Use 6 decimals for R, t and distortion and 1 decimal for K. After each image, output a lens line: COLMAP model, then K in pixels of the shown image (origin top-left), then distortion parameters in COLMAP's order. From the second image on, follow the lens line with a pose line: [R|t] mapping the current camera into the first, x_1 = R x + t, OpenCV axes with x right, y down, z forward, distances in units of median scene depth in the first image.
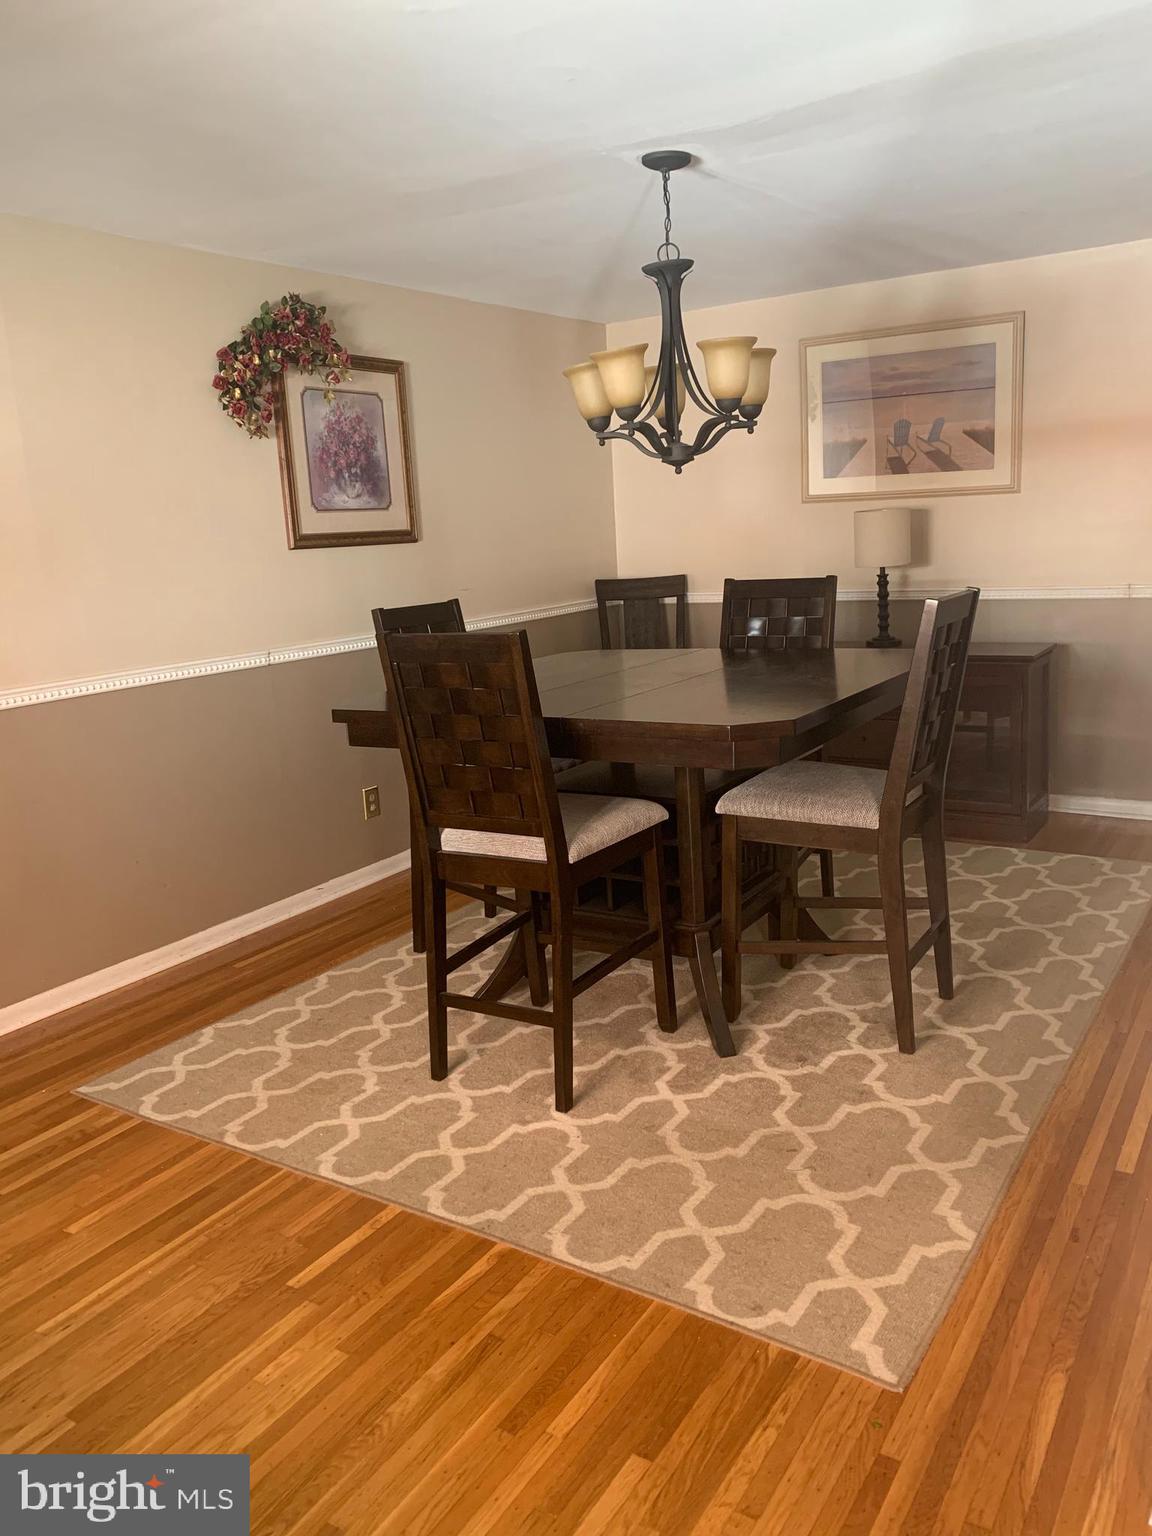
lens RADIAL K [[1219.1, 0, 576.0], [0, 1219.1, 768.0], [0, 0, 1]] dist [0.140752, -0.332093]
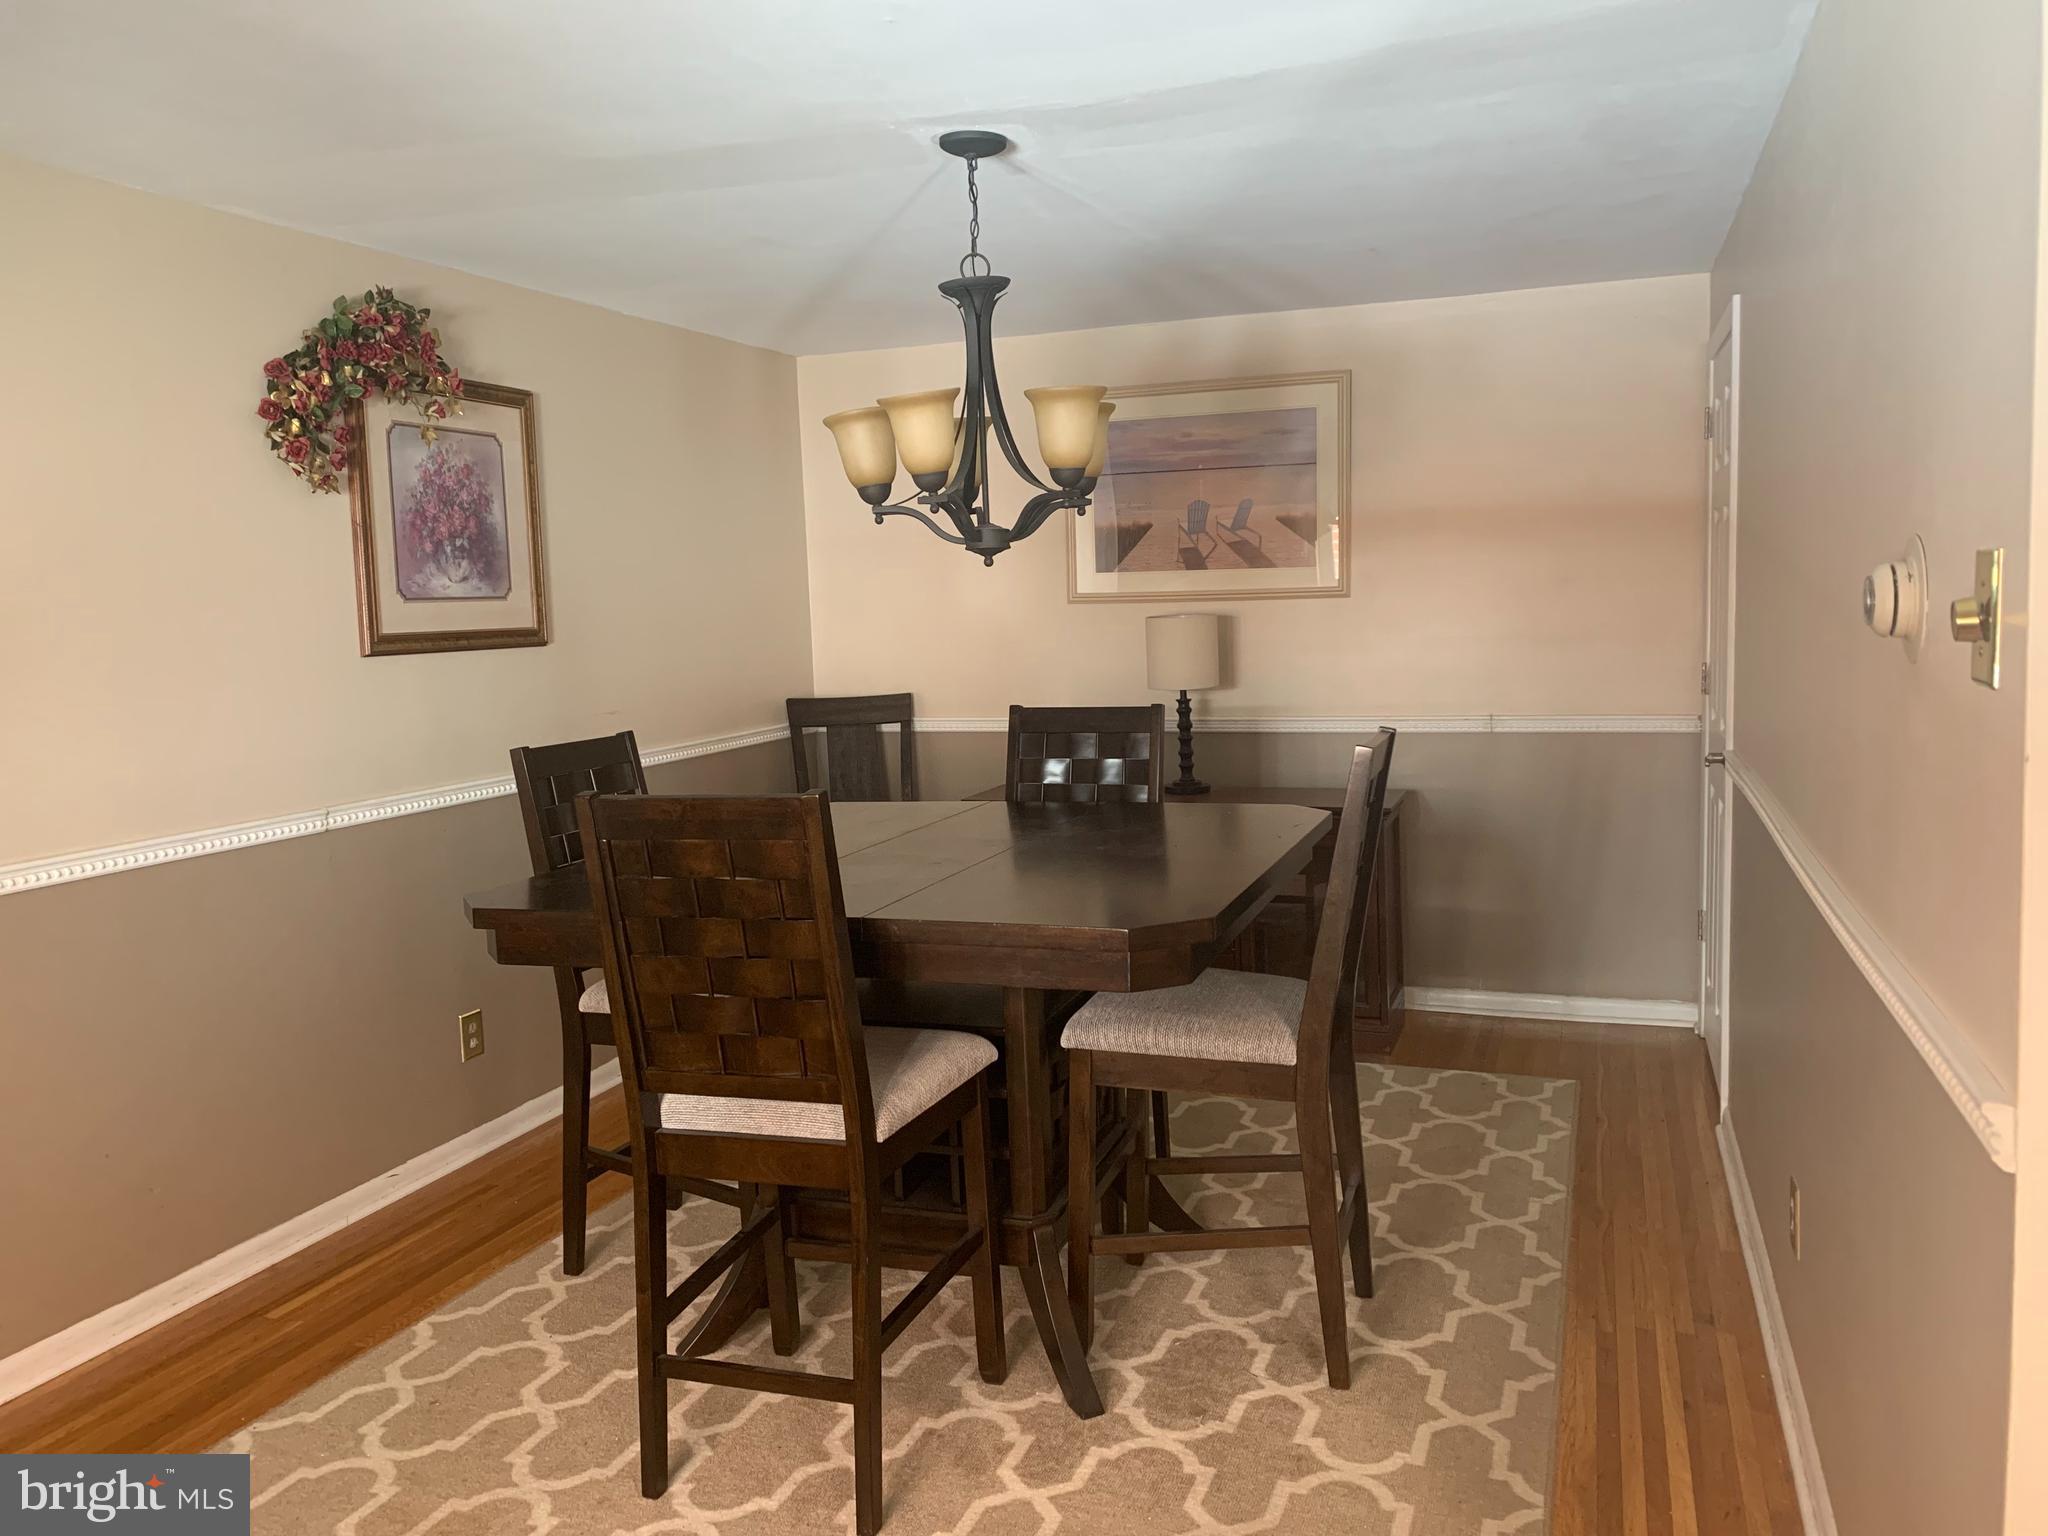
lens RADIAL K [[1632.1, 0, 1017.9], [0, 1632.1, 754.8], [0, 0, 1]] dist [0.037247, -0.038908]
pose [[0.975528, 0.001168, 0.219871, -0.107099], [0.023249, 0.993832, -0.108431, -0.026858], [-0.218642, 0.110889, 0.969484, 0.092887]]
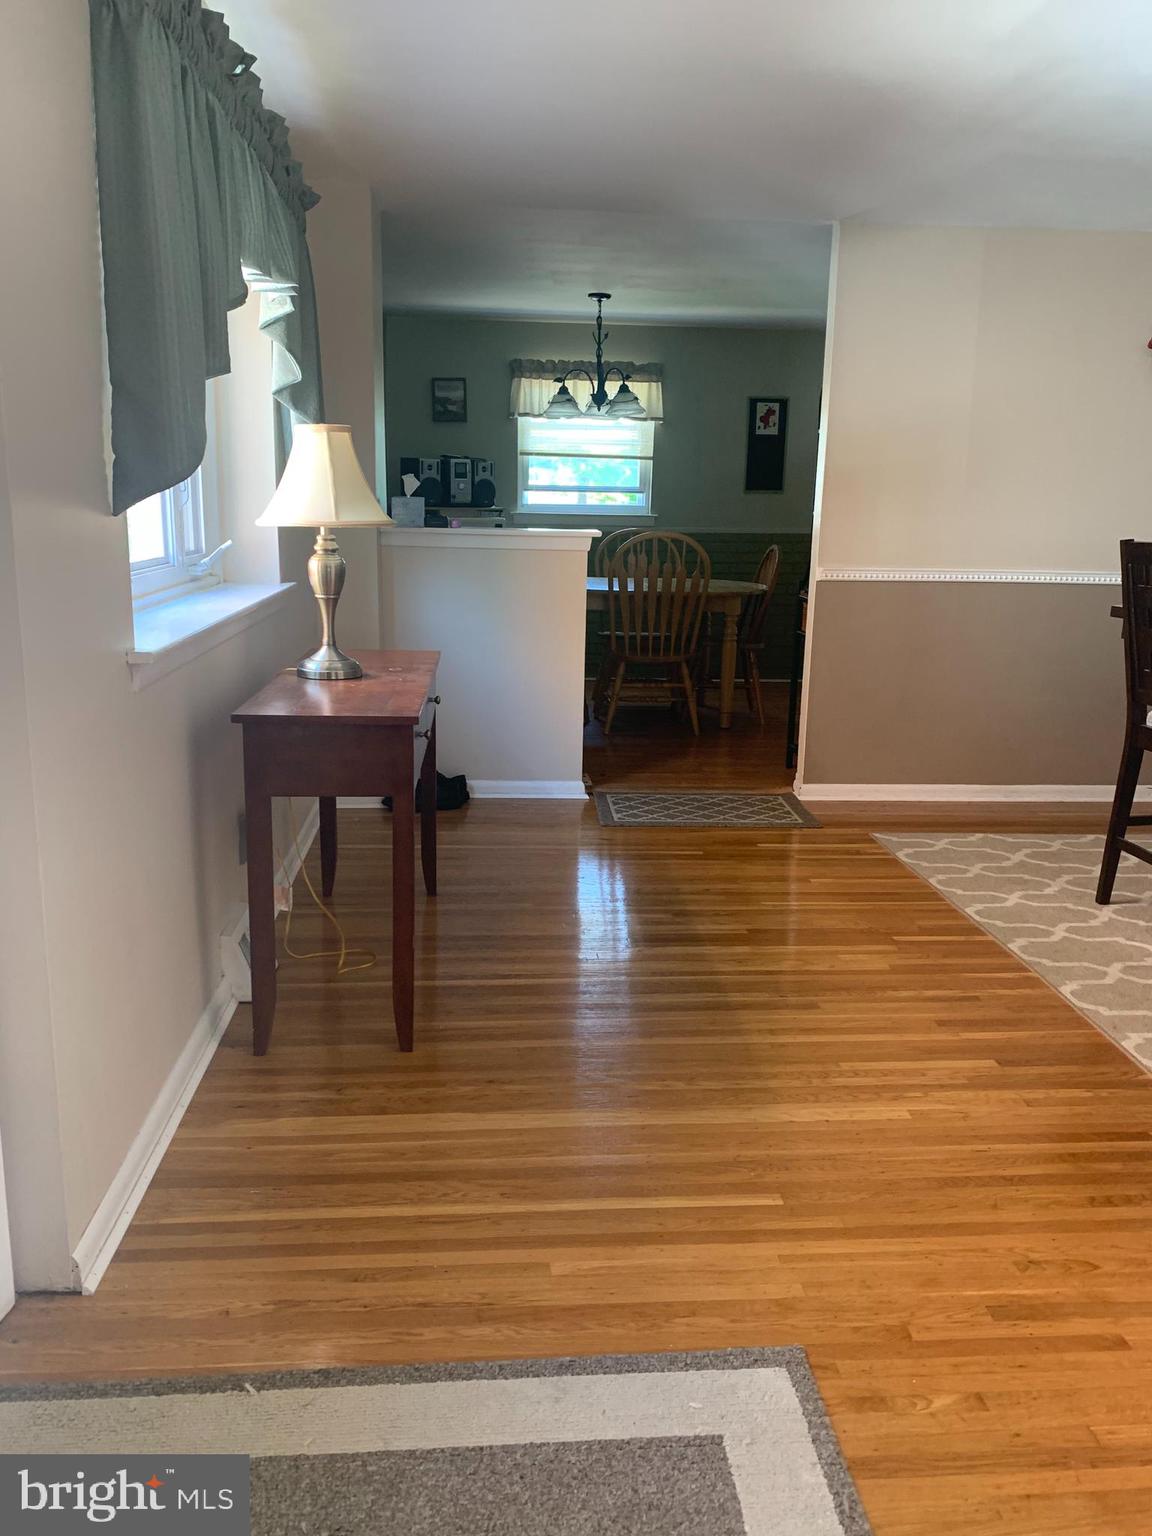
lens RADIAL K [[1219.1, 0, 576.0], [0, 1219.1, 768.0], [0, 0, 1]] dist [0.140752, -0.332093]
pose [[0.619606, 0.227431, -0.751242, 0.459286], [-0.202775, 0.970992, 0.126714, 0.057798], [0.758269, 0.073820, 0.647749, -0.253909]]
